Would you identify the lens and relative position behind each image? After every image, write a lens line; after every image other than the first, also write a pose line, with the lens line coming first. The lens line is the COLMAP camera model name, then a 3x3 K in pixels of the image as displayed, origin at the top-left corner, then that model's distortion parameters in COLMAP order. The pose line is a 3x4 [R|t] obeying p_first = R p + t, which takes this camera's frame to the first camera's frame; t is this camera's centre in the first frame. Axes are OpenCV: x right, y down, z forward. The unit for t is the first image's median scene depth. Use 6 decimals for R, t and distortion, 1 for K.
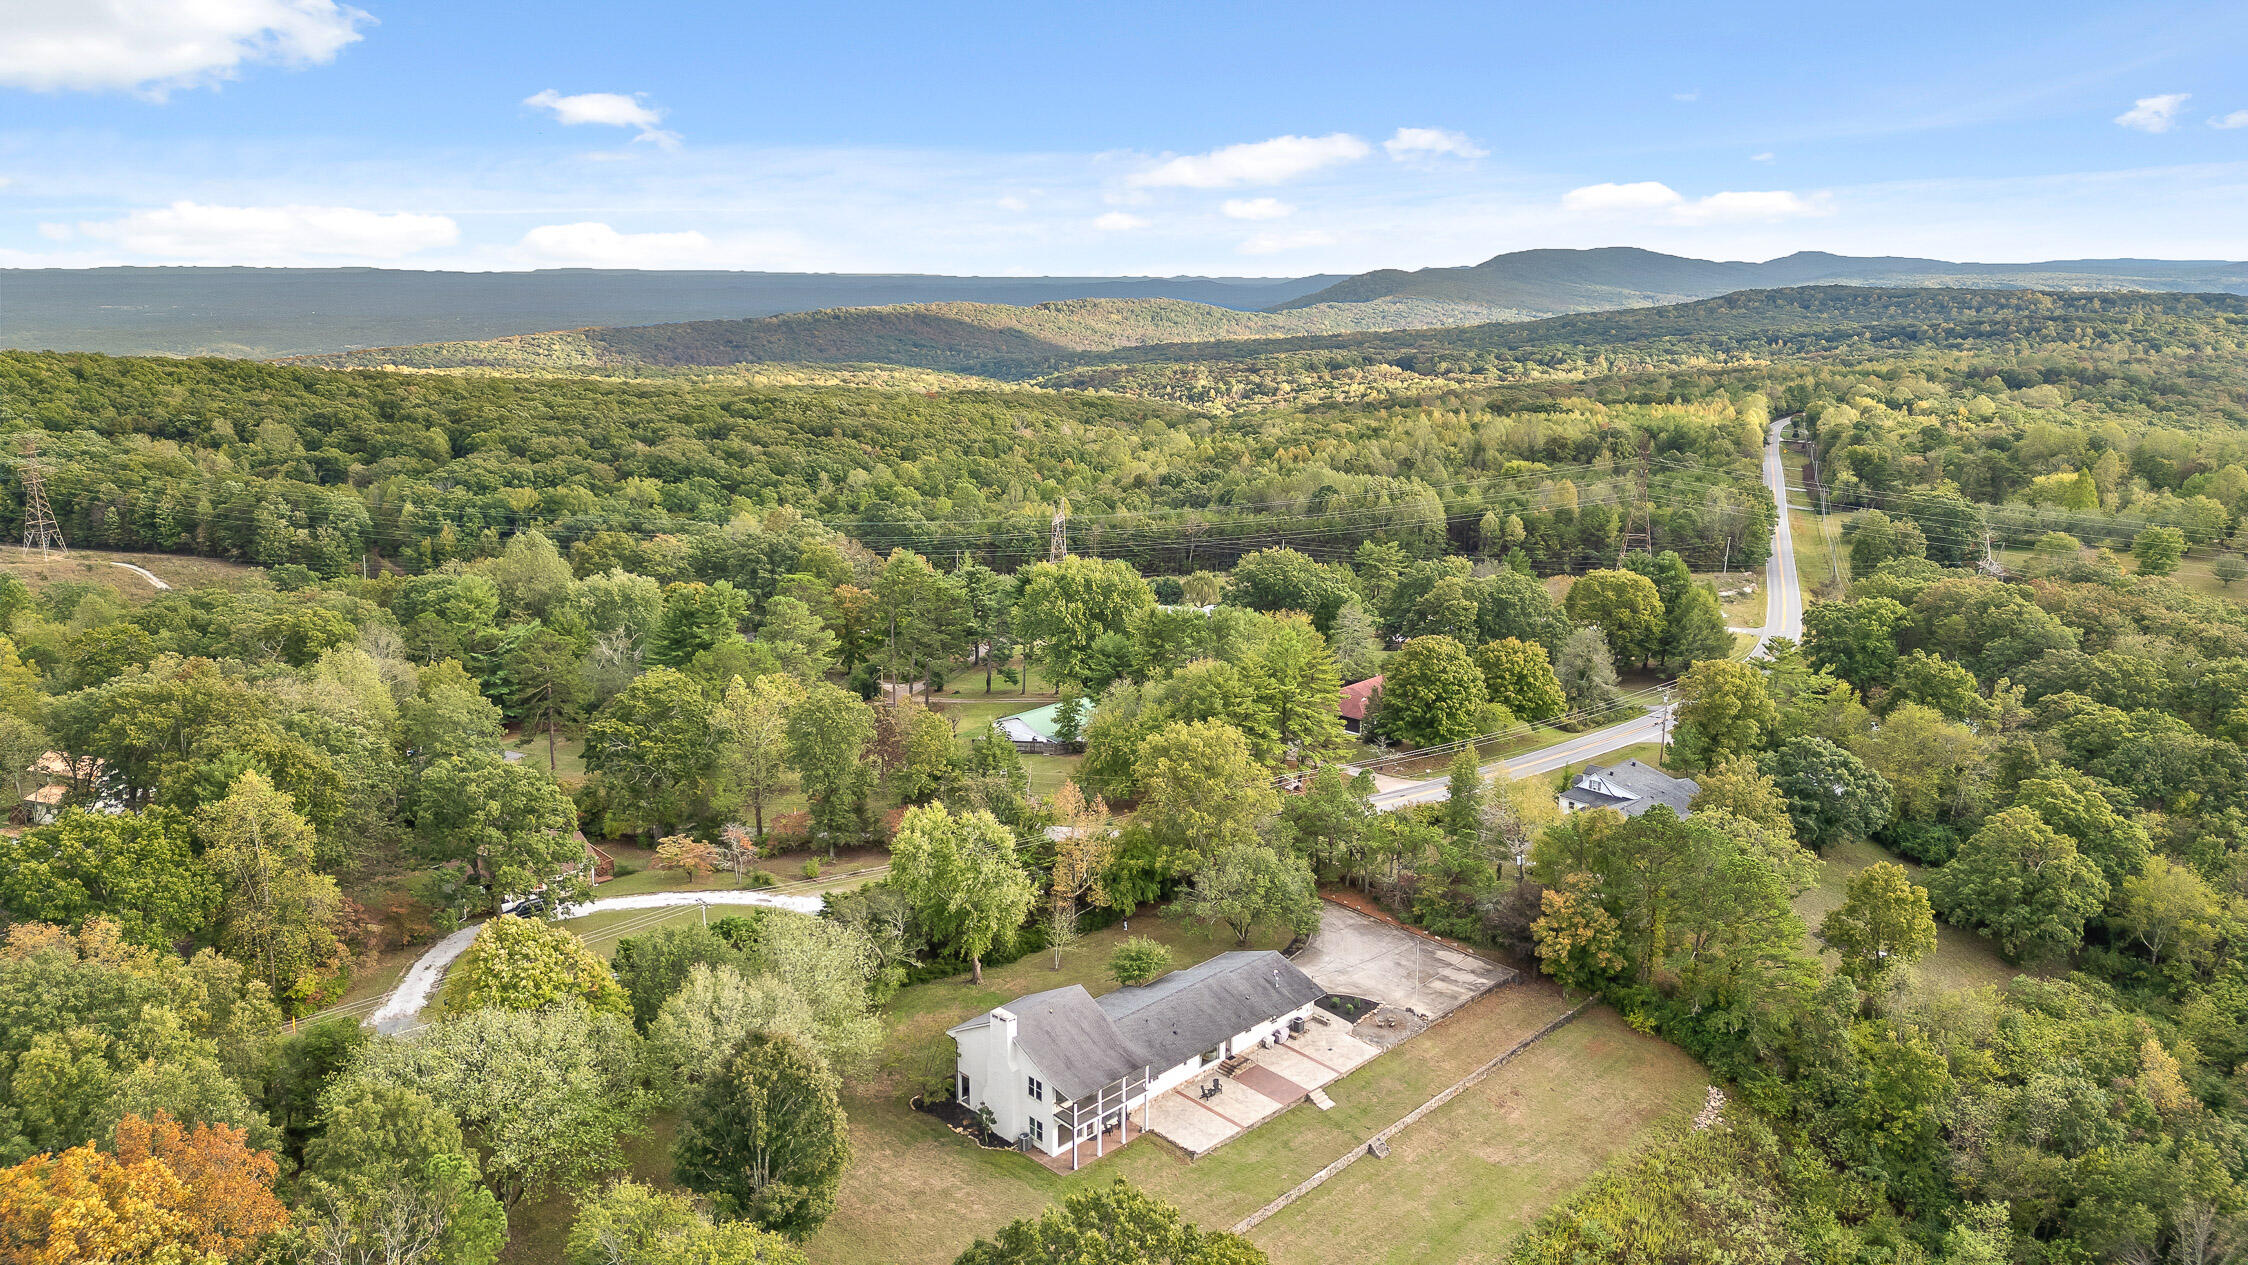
lens RADIAL K [[1740.5, 0, 1124.0], [0, 1740.5, 632.5], [0, 0, 1]] dist [0.149905, -0.212230]
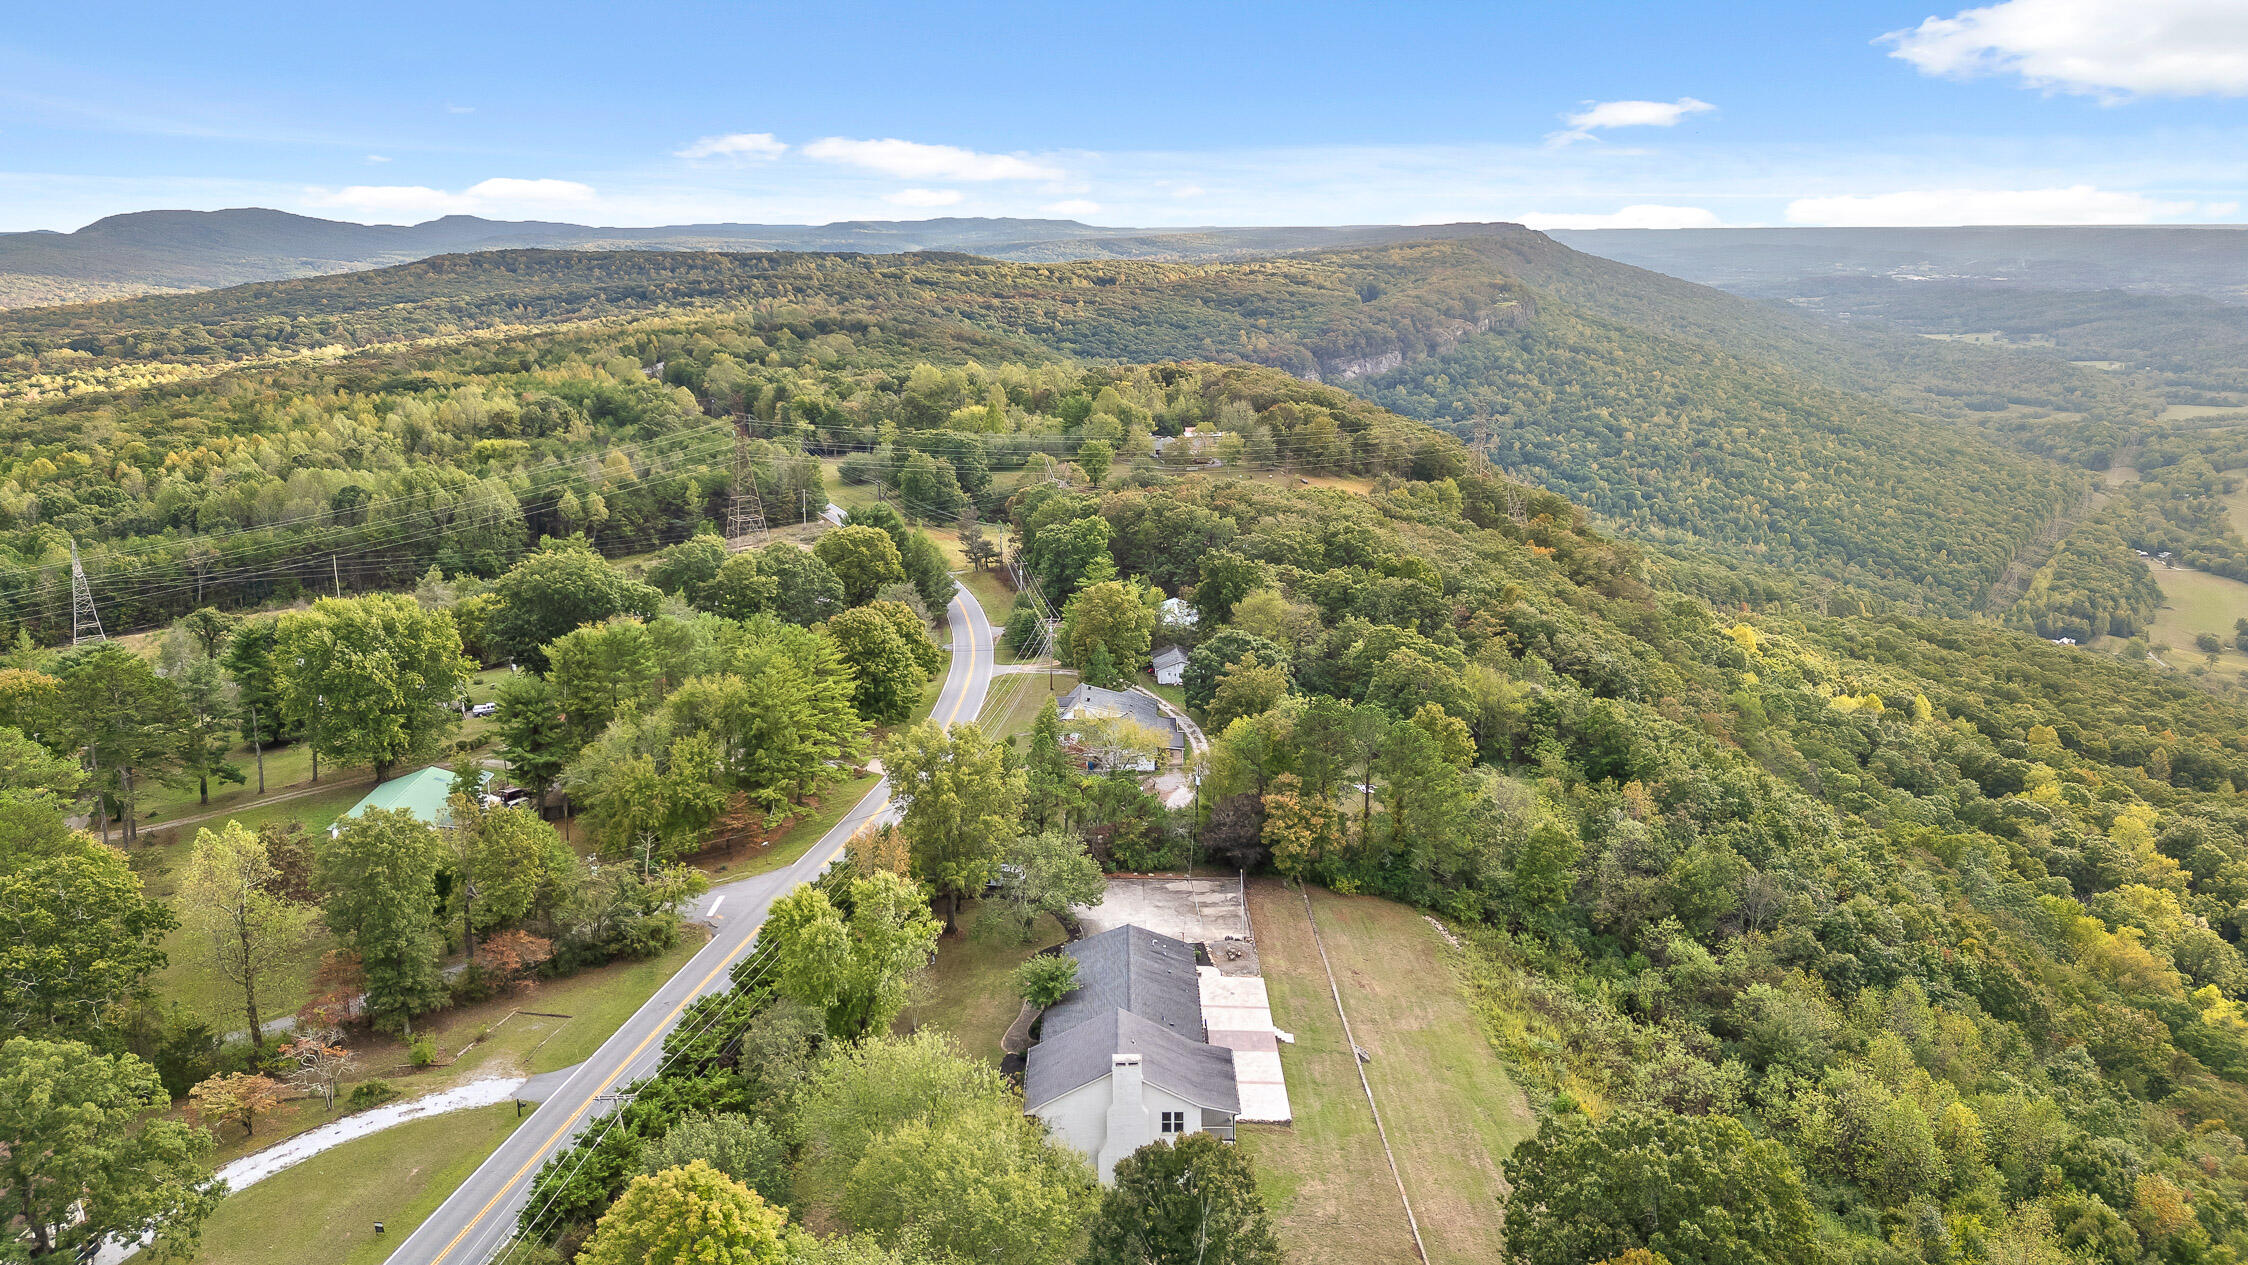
lens RADIAL K [[1740.5, 0, 1124.0], [0, 1740.5, 632.5], [0, 0, 1]] dist [0.149905, -0.212230]
pose [[0.672272, -0.181444, 0.717724, -0.224706], [0.168564, 0.981550, 0.090252, -0.025411], [-0.720858, 0.060308, 0.690454, 0.123603]]
